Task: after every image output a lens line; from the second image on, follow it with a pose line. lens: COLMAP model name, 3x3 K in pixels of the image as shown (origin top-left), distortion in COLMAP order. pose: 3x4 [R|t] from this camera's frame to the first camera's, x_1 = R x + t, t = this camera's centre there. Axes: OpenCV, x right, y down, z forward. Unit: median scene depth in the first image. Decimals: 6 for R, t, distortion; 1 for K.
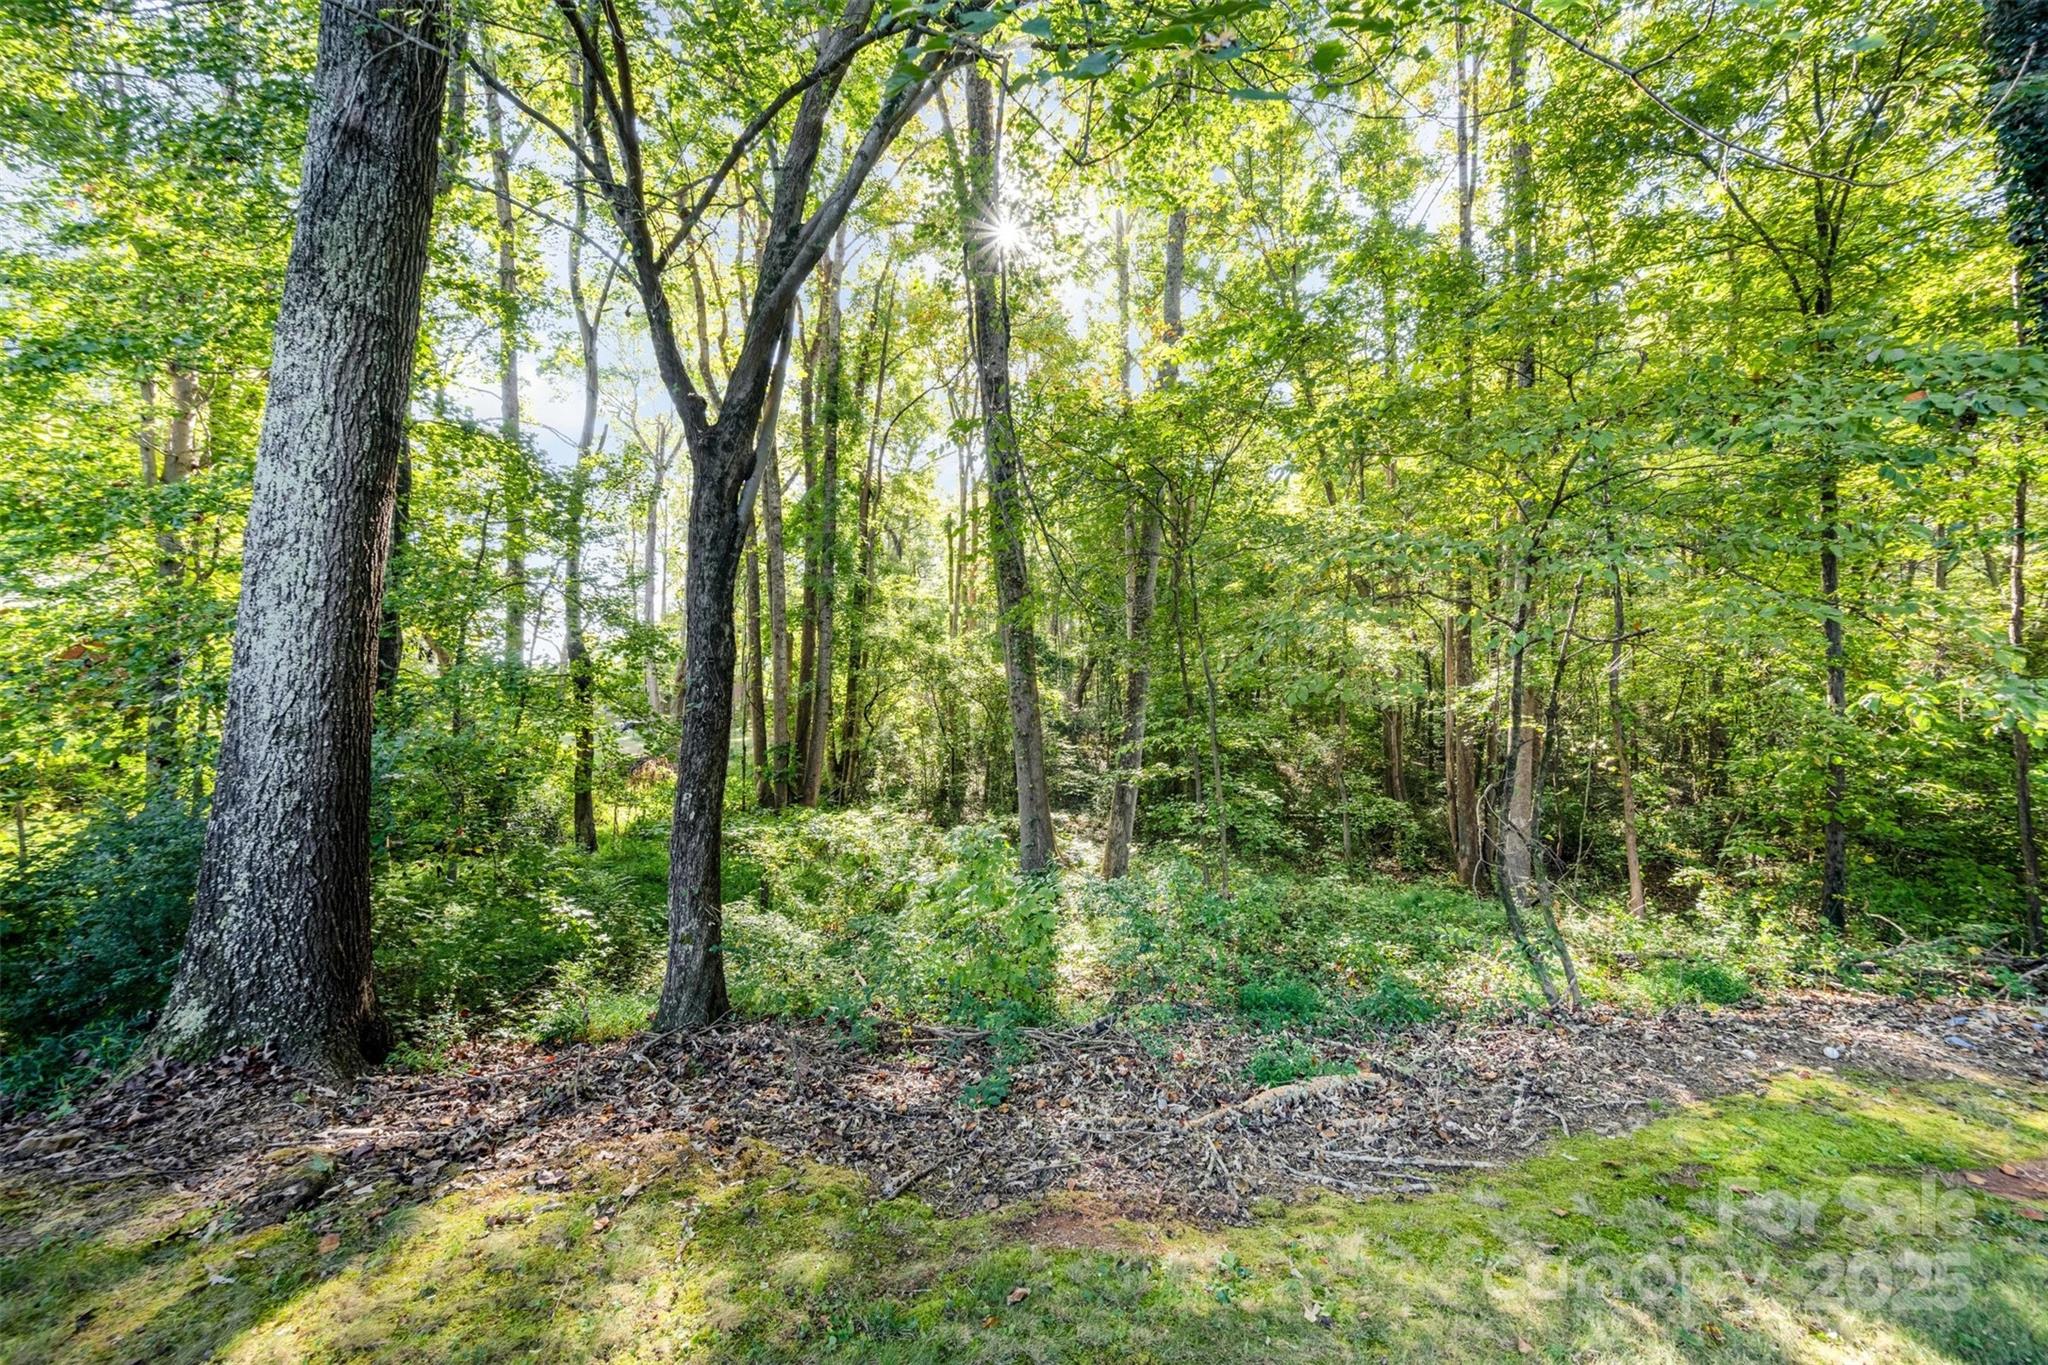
lens RADIAL K [[820.4, 0, 1027.4], [0, 820.4, 675.5], [0, 0, 1]] dist [0.001907, -0.000023]
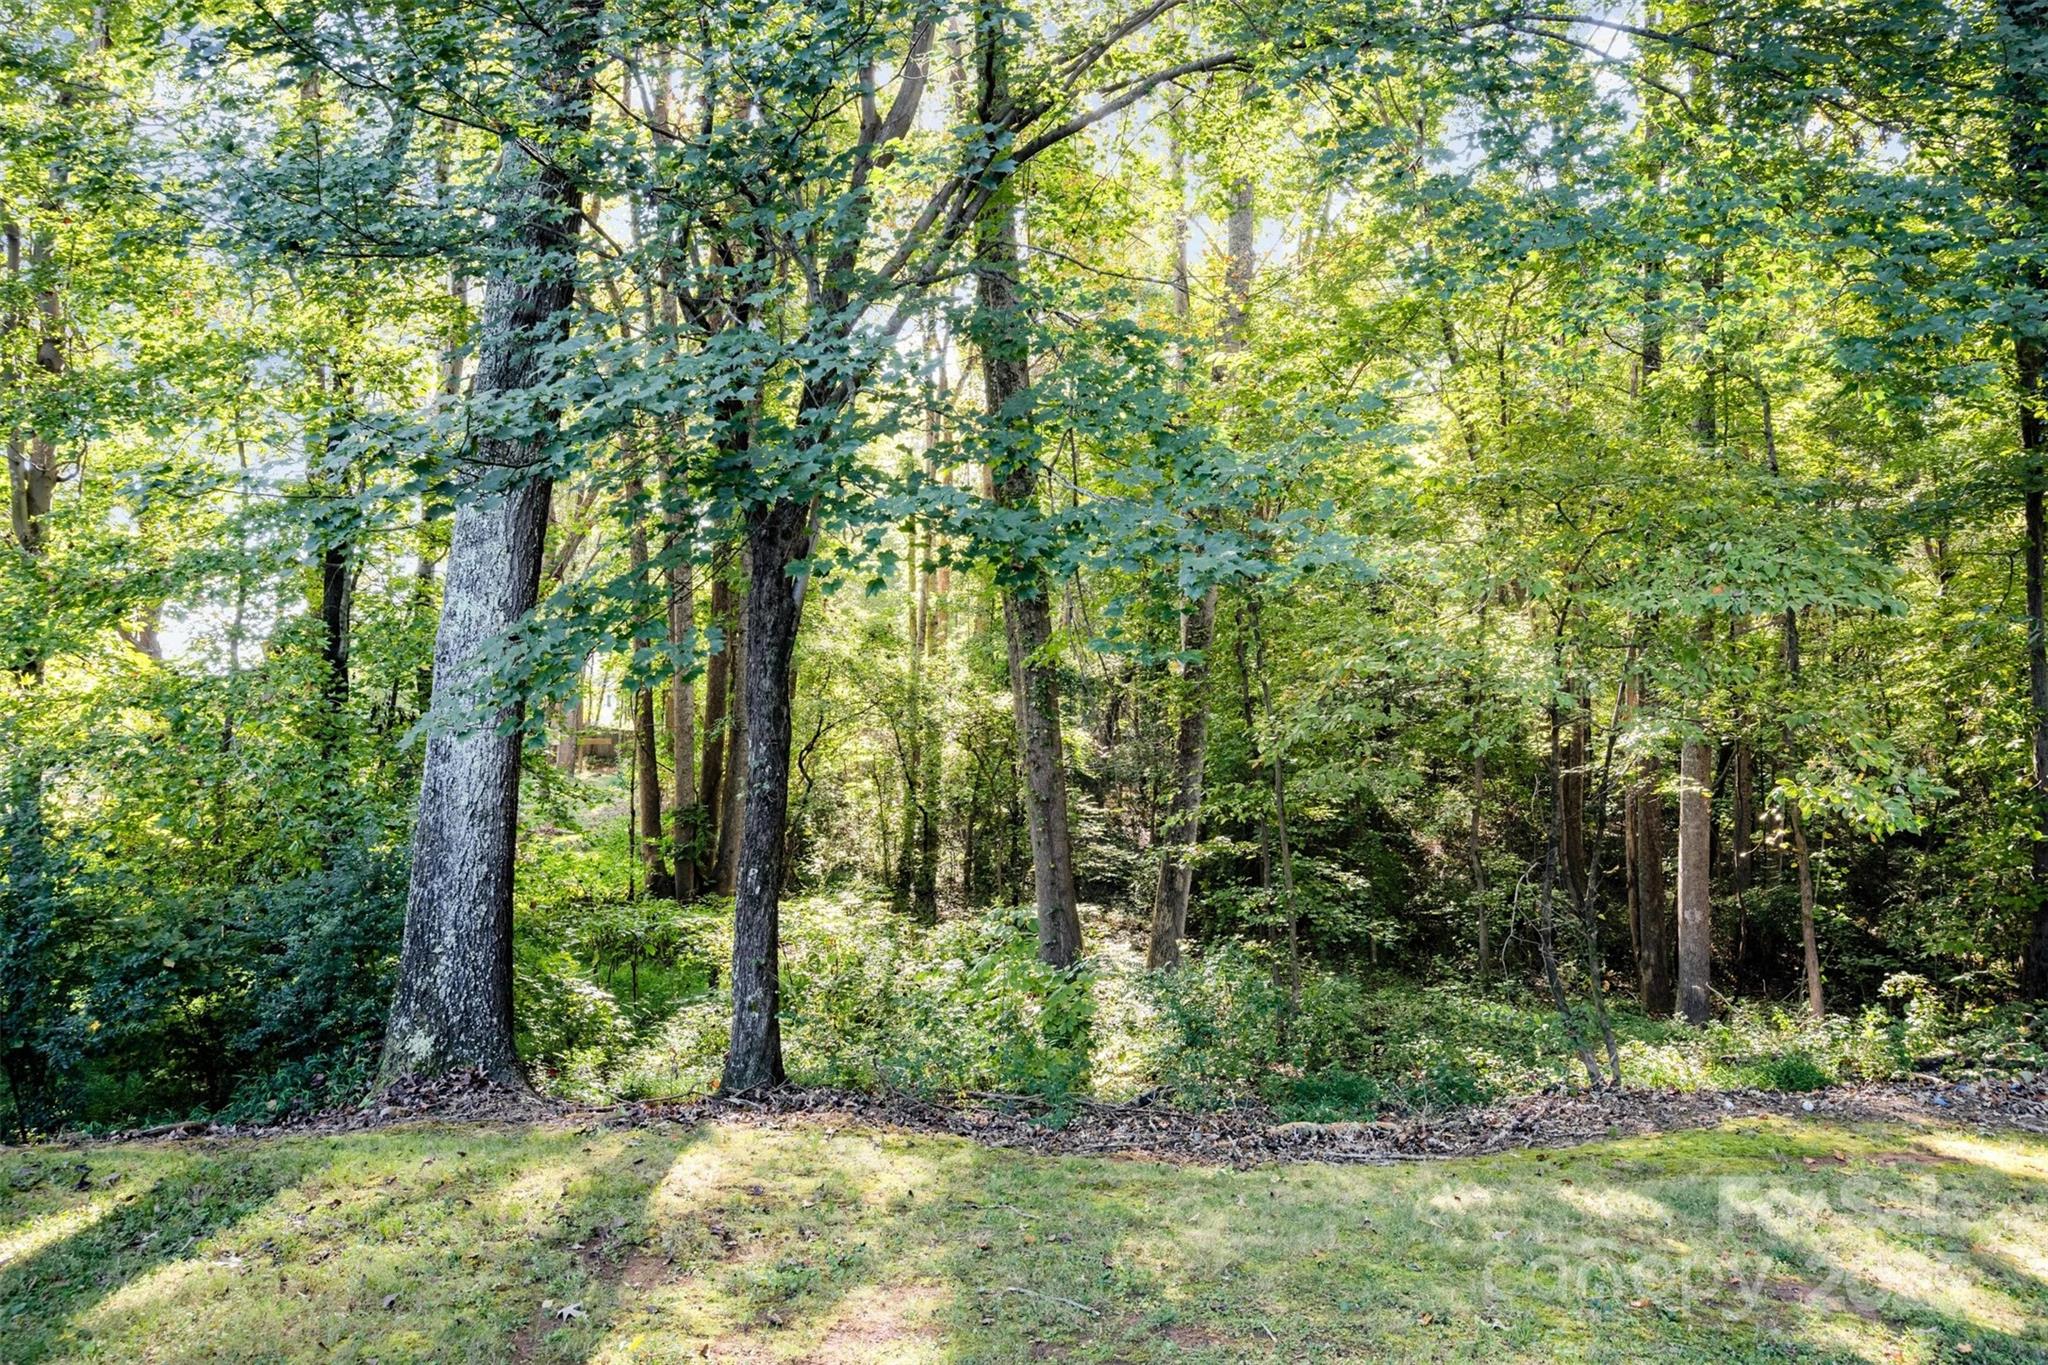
lens RADIAL K [[1363.2, 0, 1022.5], [0, 1363.2, 686.5], [0, 0, 1]] dist [-0.011895, -0.001445]
pose [[0.999991, 0.003180, 0.002644, -0.029775], [-0.003181, 0.999995, 0.000485, -0.037191], [-0.002642, -0.000493, 0.999996, -0.300348]]
